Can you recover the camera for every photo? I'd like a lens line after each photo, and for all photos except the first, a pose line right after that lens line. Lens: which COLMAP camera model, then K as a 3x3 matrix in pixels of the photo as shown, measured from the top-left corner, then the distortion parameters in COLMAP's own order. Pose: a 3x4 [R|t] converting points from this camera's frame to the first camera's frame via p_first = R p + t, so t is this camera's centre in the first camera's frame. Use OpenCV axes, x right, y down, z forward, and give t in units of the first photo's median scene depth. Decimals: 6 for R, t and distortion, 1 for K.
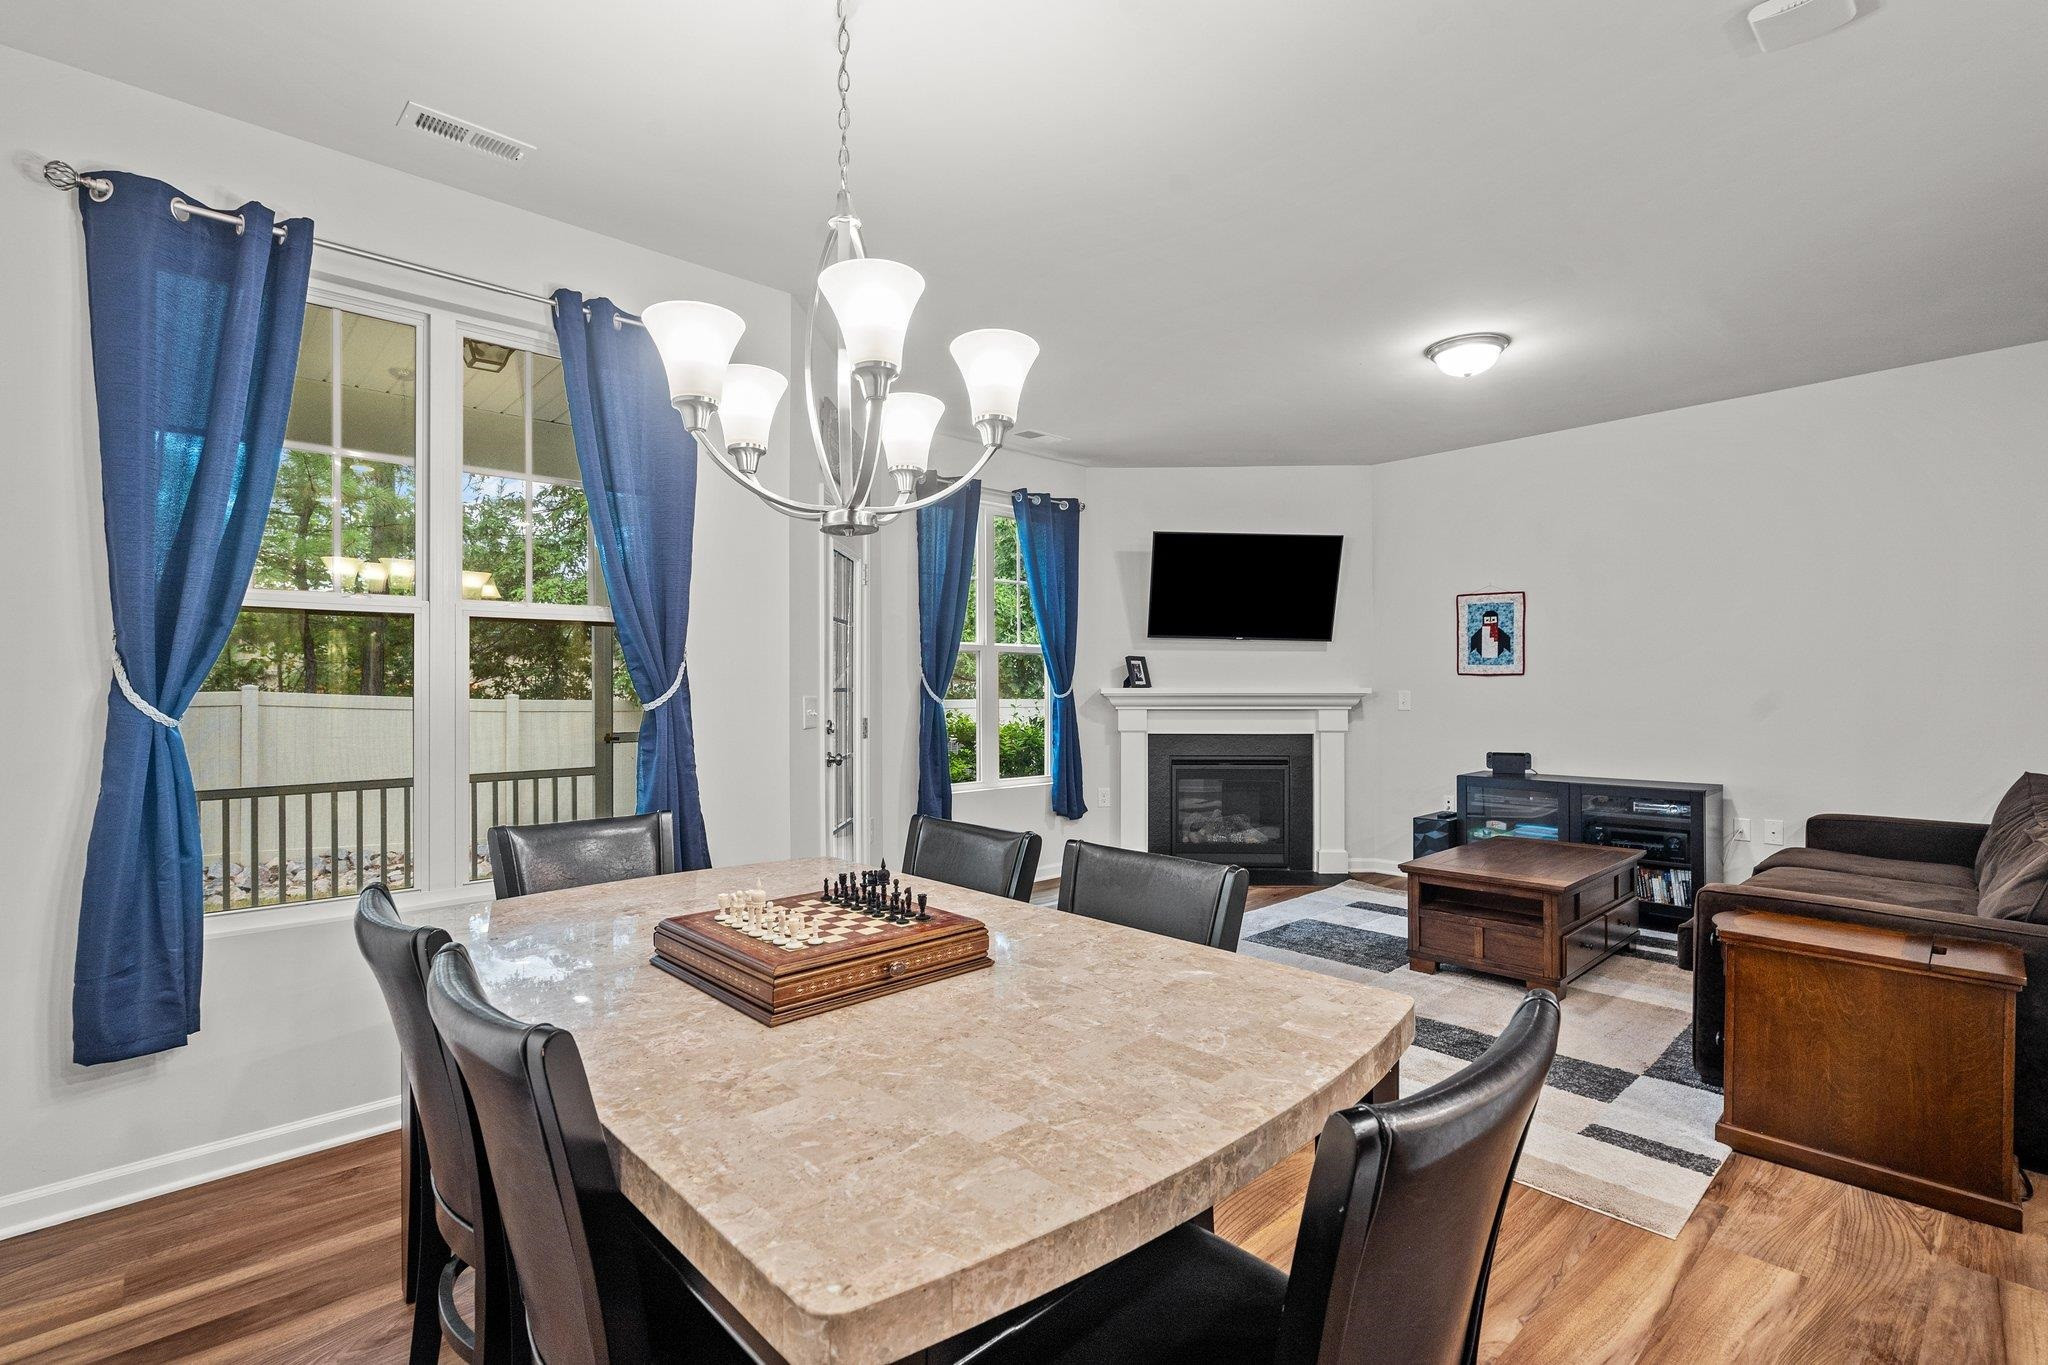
lens RADIAL K [[928.1, 0, 1023.8], [0, 928.1, 680.8], [0, 0, 1]] dist [-0.003800, 0.001833]
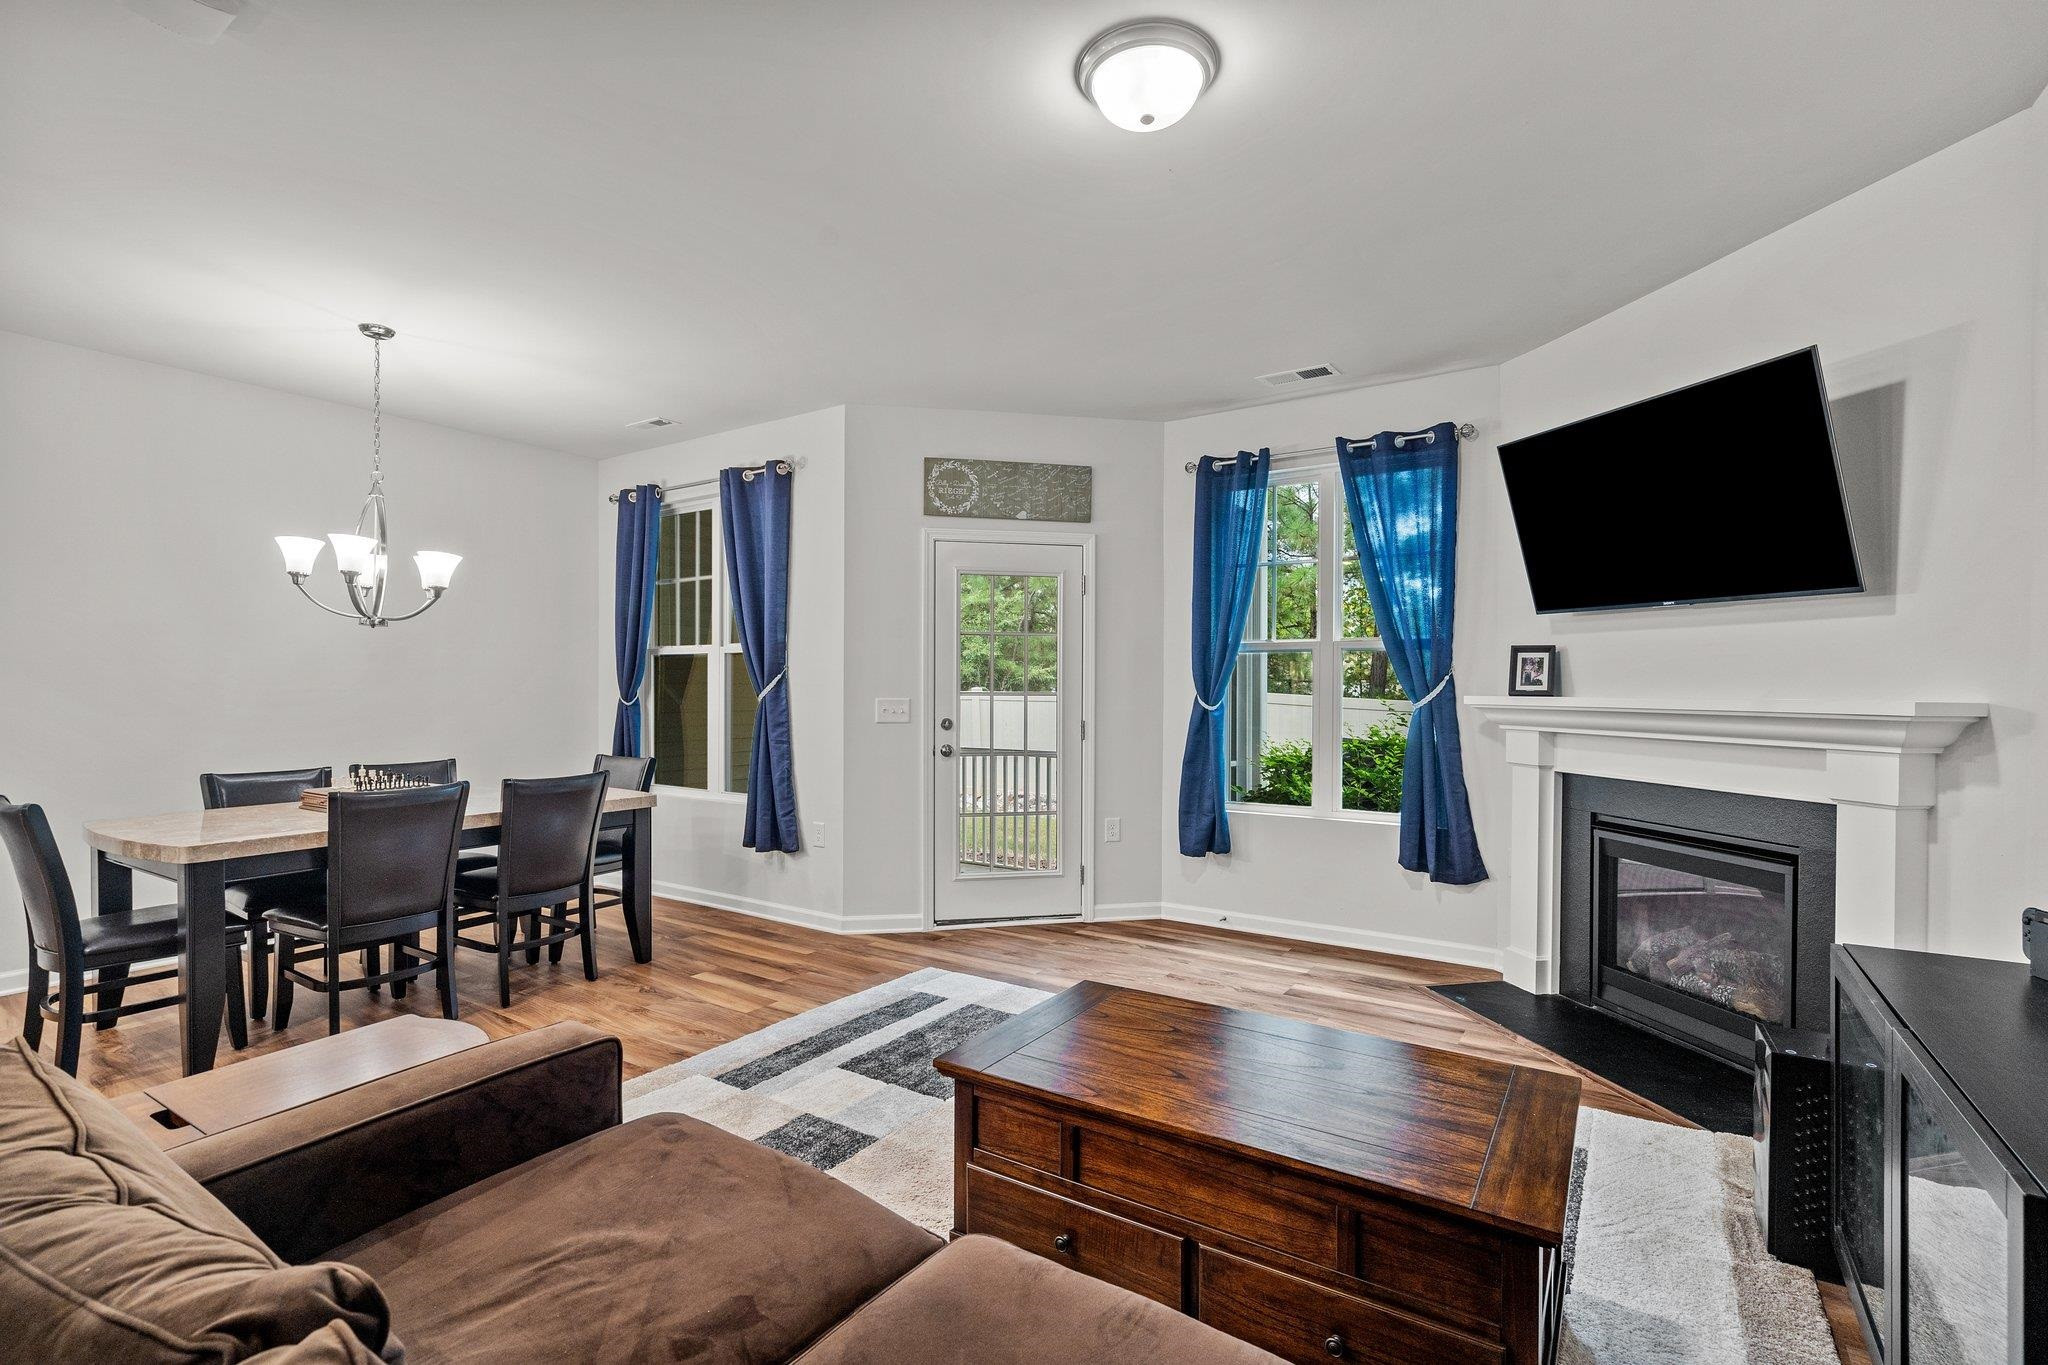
lens RADIAL K [[928.1, 0, 1034.0], [0, 928.1, 686.1], [0, 0, 1]] dist [-0.003800, 0.001833]
pose [[0.249553, 0.000251, -0.968361, 0.826501], [0.002006, 0.999998, 0.000776, -0.000321], [0.968359, -0.002136, 0.249552, 0.669538]]
